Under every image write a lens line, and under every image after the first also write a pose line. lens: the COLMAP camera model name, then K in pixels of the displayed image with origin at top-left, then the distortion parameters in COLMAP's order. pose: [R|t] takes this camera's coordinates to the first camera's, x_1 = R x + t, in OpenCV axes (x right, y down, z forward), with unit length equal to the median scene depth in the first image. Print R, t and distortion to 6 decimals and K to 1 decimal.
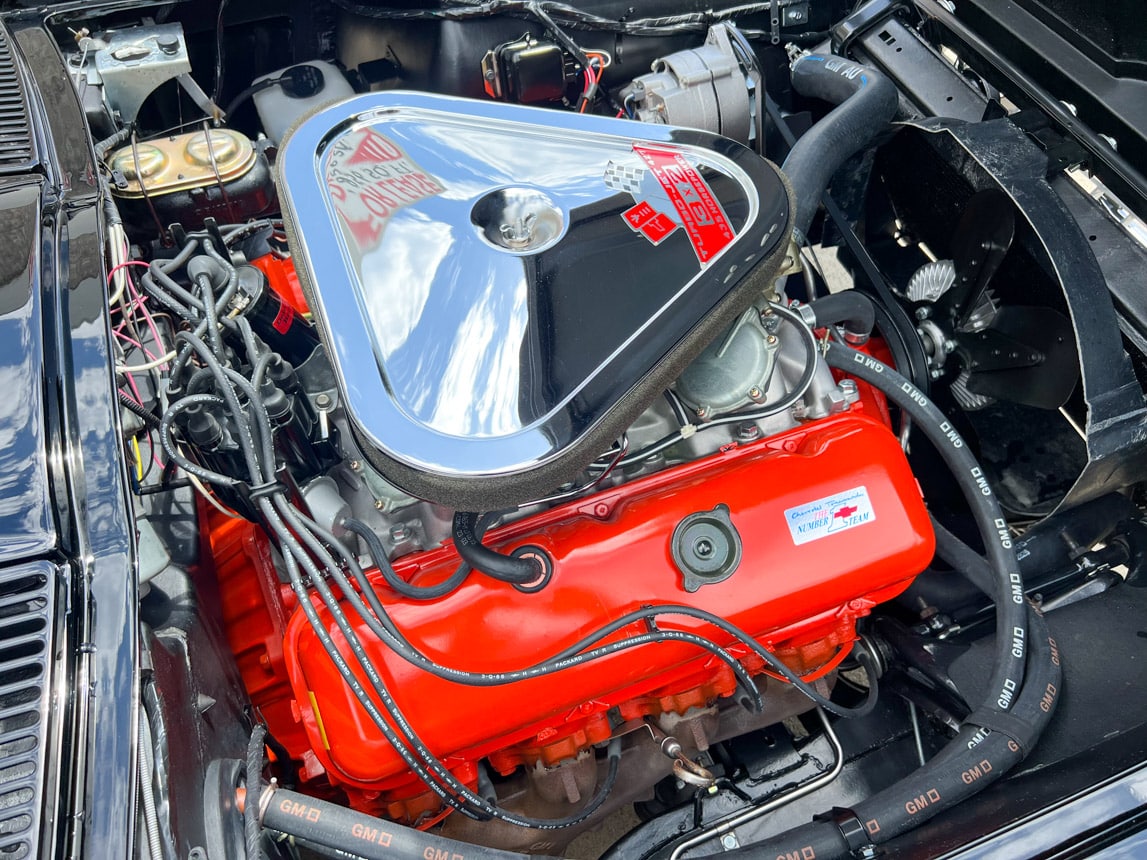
lens RADIAL K [[887.2, 0, 568.5], [0, 887.2, 427.8], [0, 0, 1]] dist [0.028627, -0.038677]
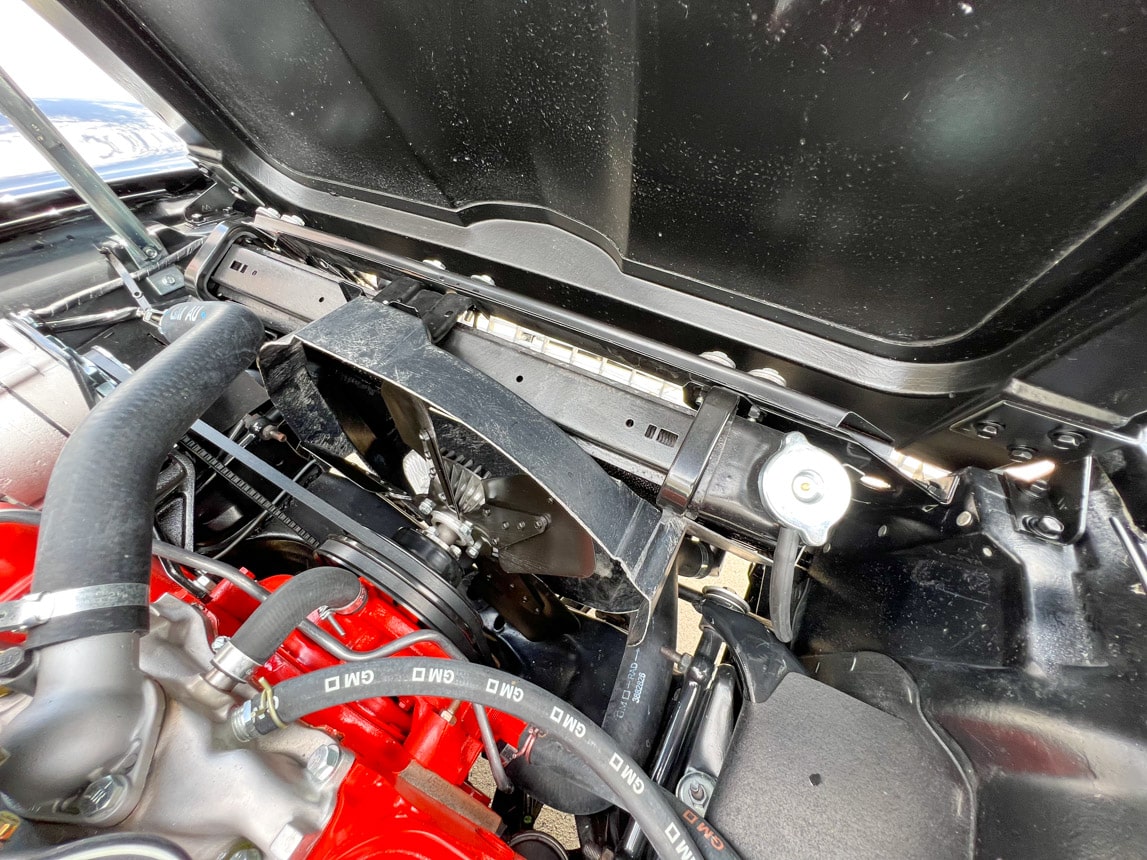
lens RADIAL K [[468.3, 0, 575.1], [0, 468.3, 433.5], [0, 0, 1]] dist [0.001371, -0.000029]
pose [[0.754625, -0.480523, 0.446810, 0.389577], [0.522916, 0.851751, 0.032855, -0.150973], [-0.396359, 0.208851, 0.894025, 0.565162]]
